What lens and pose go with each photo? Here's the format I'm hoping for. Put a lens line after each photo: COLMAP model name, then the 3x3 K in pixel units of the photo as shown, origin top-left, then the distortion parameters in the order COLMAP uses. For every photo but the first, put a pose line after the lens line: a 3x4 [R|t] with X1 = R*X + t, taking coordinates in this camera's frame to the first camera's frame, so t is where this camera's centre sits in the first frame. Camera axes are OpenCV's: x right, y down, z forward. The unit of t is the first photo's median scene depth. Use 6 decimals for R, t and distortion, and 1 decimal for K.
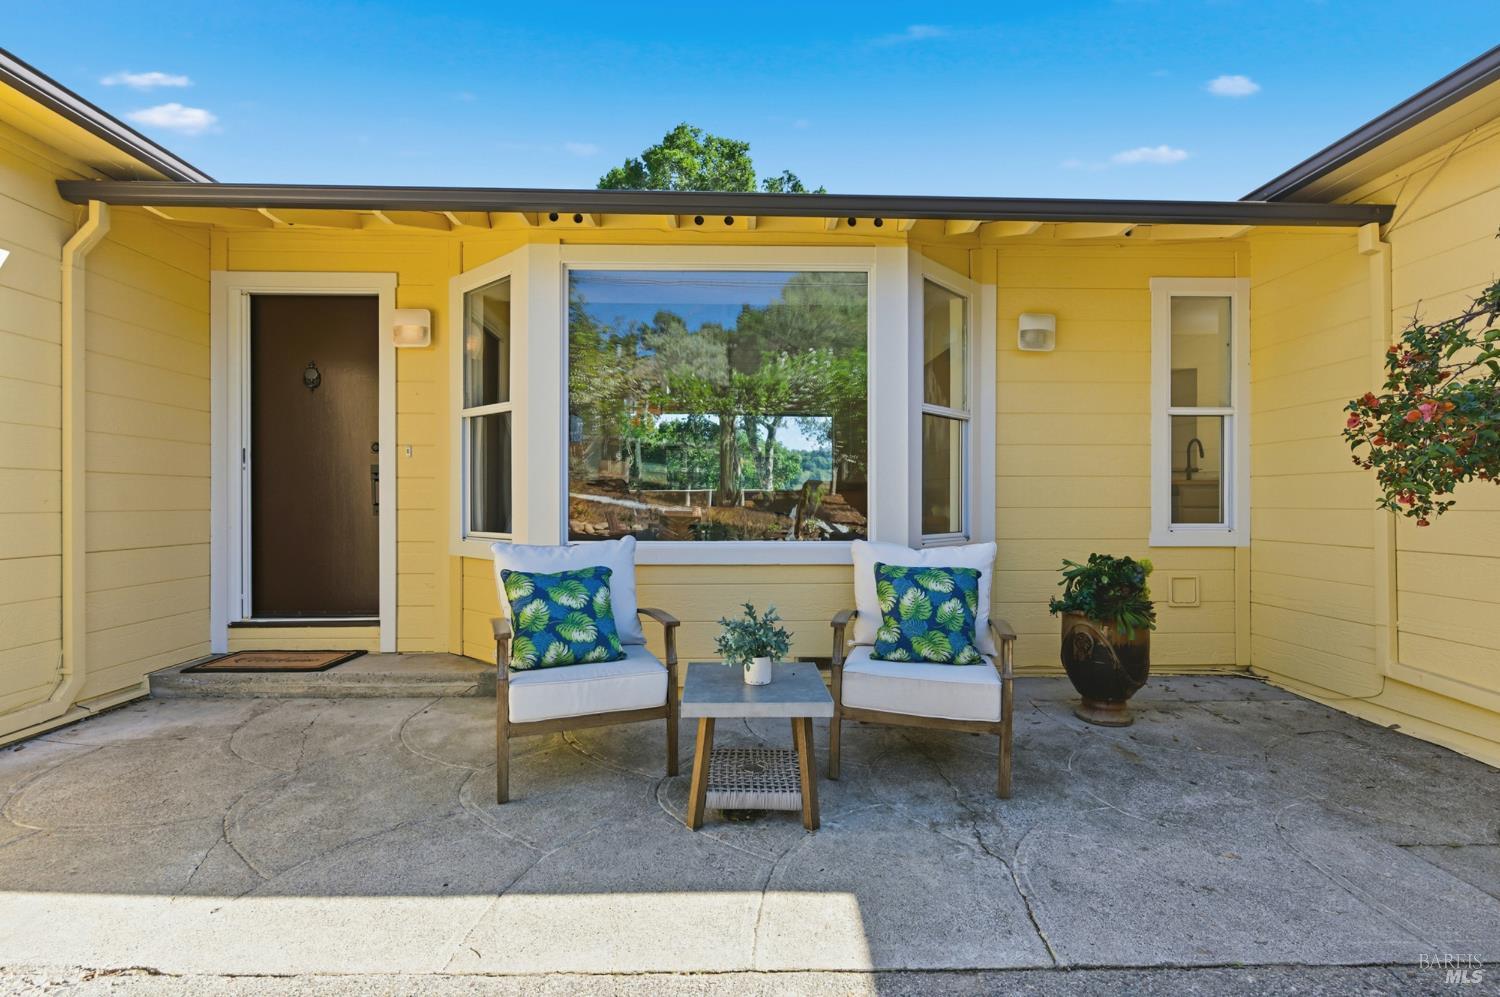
lens RADIAL K [[695.8, 0, 757.3], [0, 695.8, 494.0], [0, 0, 1]] dist [0.004188, 0.000312]
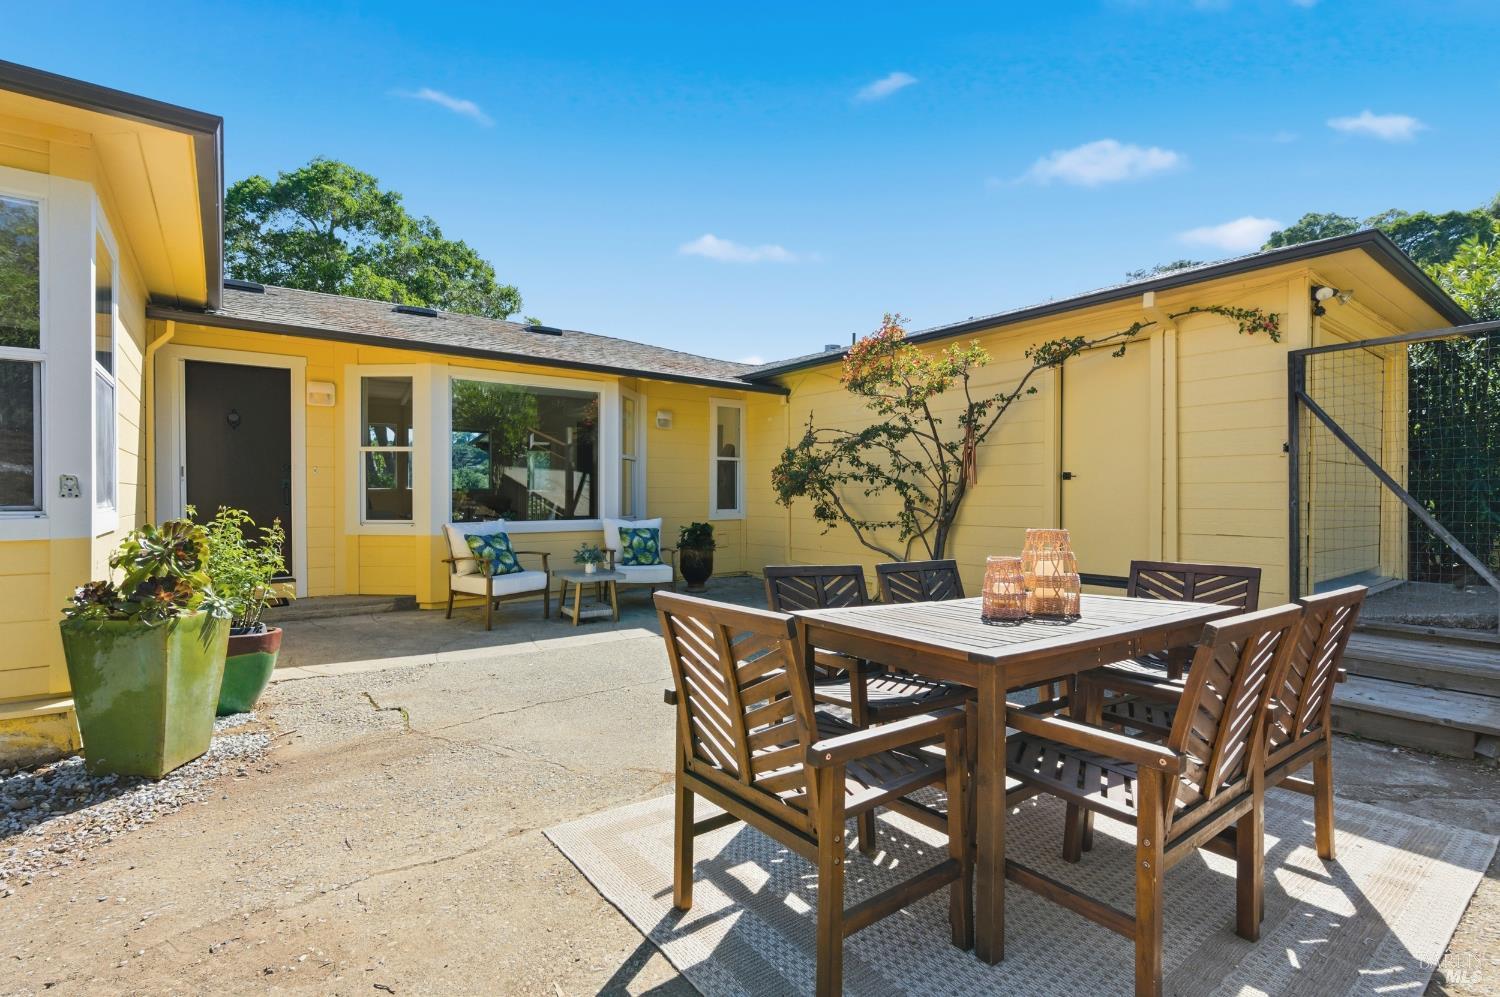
lens RADIAL K [[695.8, 0, 749.6], [0, 695.8, 497.0], [0, 0, 1]] dist [0.004188, 0.000312]
pose [[0.813859, -0.003018, 0.581055, -0.870518], [-0.006530, 0.999876, 0.014341, -0.042859], [-0.581026, -0.015466, 0.813738, -1.229321]]
